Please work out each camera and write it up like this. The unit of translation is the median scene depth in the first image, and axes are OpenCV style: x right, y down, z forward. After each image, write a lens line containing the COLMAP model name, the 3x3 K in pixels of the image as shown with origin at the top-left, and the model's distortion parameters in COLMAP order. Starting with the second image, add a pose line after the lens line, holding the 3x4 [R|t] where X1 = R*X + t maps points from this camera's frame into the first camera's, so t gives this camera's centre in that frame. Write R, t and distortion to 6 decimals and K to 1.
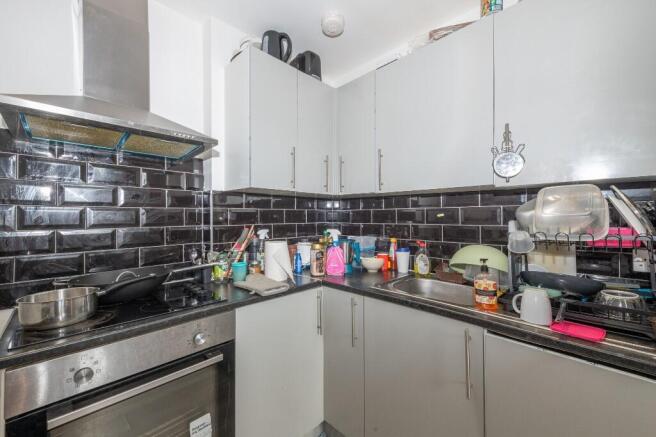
lens RADIAL K [[259.5, 0, 345.1], [0, 259.5, 220.2], [0, 0, 1]] dist [0.001013, -0.000078]
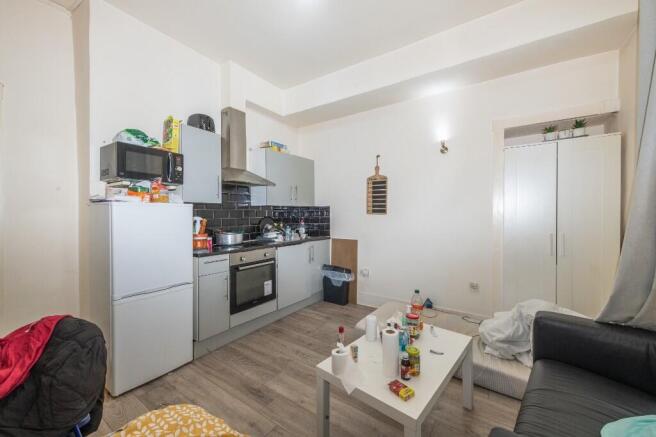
lens RADIAL K [[259.9, 0, 327.3], [0, 259.9, 215.4], [0, 0, 1]] dist [0.002685, -0.000007]
pose [[0.987505, -0.002762, 0.157563, -0.337381], [0.002340, 0.999993, 0.002865, -0.007078], [-0.157570, -0.002460, 0.987505, -2.055094]]
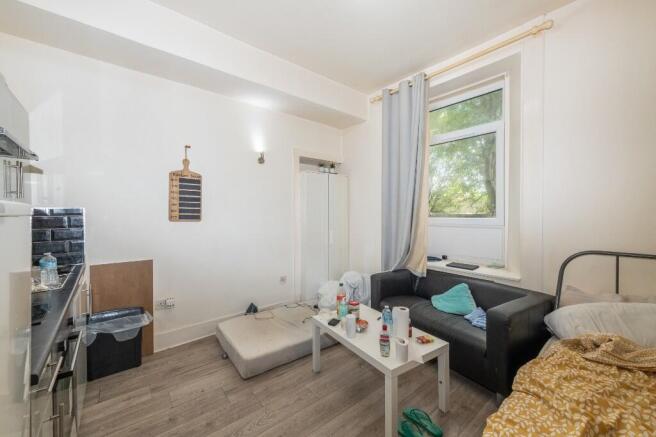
lens RADIAL K [[257.8, 0, 331.5], [0, 257.8, 215.2], [0, 0, 1]] dist [0.001449, -0.000329]
pose [[0.098325, -0.003721, 0.995147, -1.694665], [0.008464, 0.999960, 0.002902, -0.072651], [-0.995118, 0.008137, 0.098352, -0.425937]]
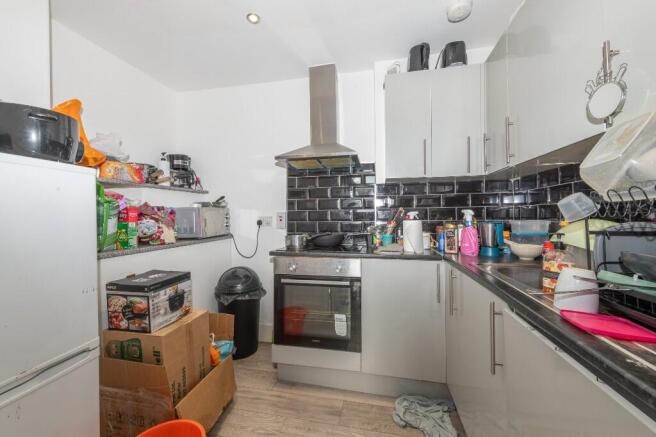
lens RADIAL K [[259.9, 0, 327.3], [0, 259.9, 215.4], [0, 0, 1]] dist [0.002685, -0.000007]
pose [[0.537586, -0.005914, -0.843188, 0.865785], [0.005023, 0.999980, -0.003811, 0.099334], [0.843194, -0.002187, 0.537605, -0.012258]]
